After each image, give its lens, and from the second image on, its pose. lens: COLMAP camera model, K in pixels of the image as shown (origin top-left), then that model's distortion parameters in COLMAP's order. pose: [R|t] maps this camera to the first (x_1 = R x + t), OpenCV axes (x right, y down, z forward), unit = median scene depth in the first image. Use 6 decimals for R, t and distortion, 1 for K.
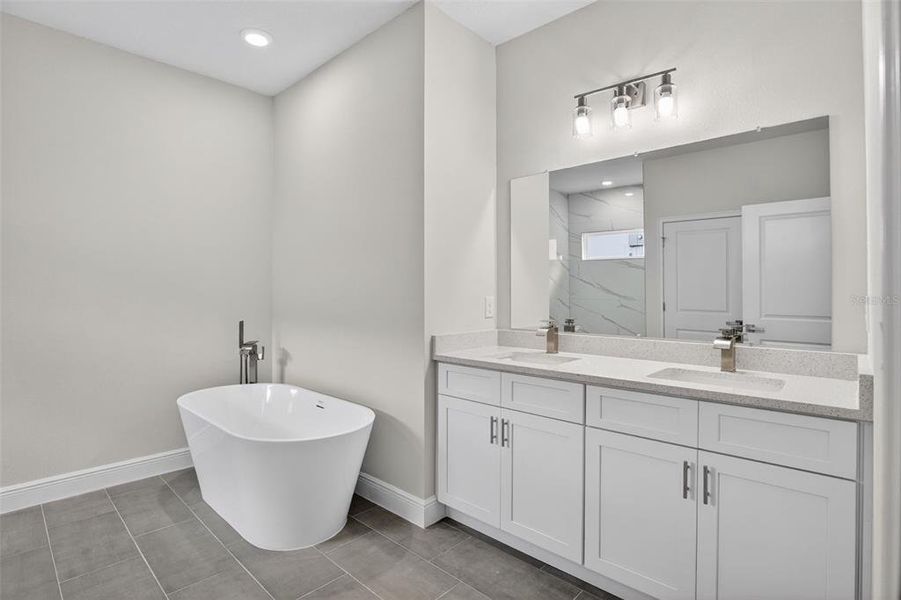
lens RADIAL K [[443.7, 0, 450.5], [0, 443.7, 300.0], [0, 0, 1]] dist [0.000635, 0.000022]
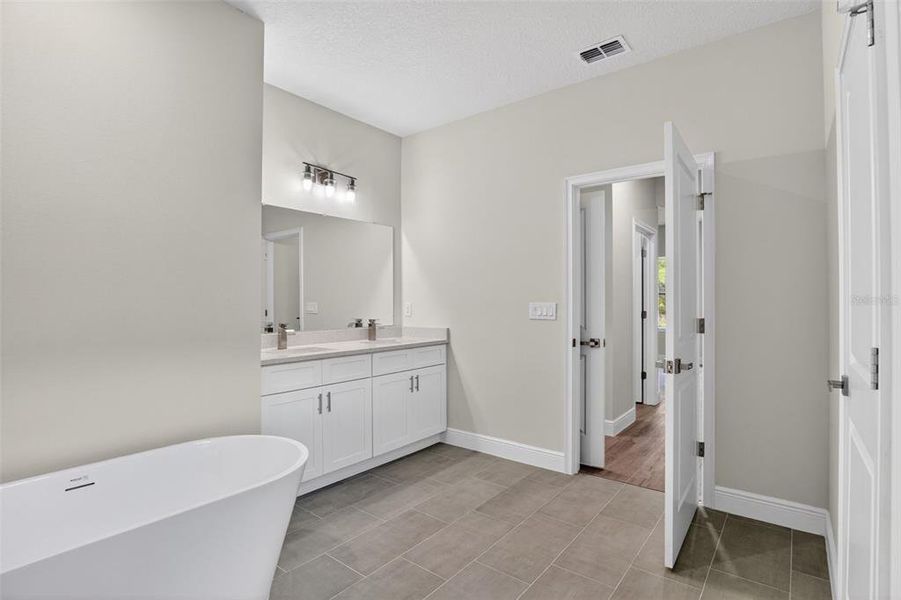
lens RADIAL K [[443.7, 0, 450.5], [0, 443.7, 300.0], [0, 0, 1]] dist [0.000635, 0.000022]
pose [[-0.092958, 0.001721, 0.995669, -1.415271], [0.010978, 0.999939, -0.000704, -0.023279], [-0.995610, 0.010865, -0.092971, 0.798029]]
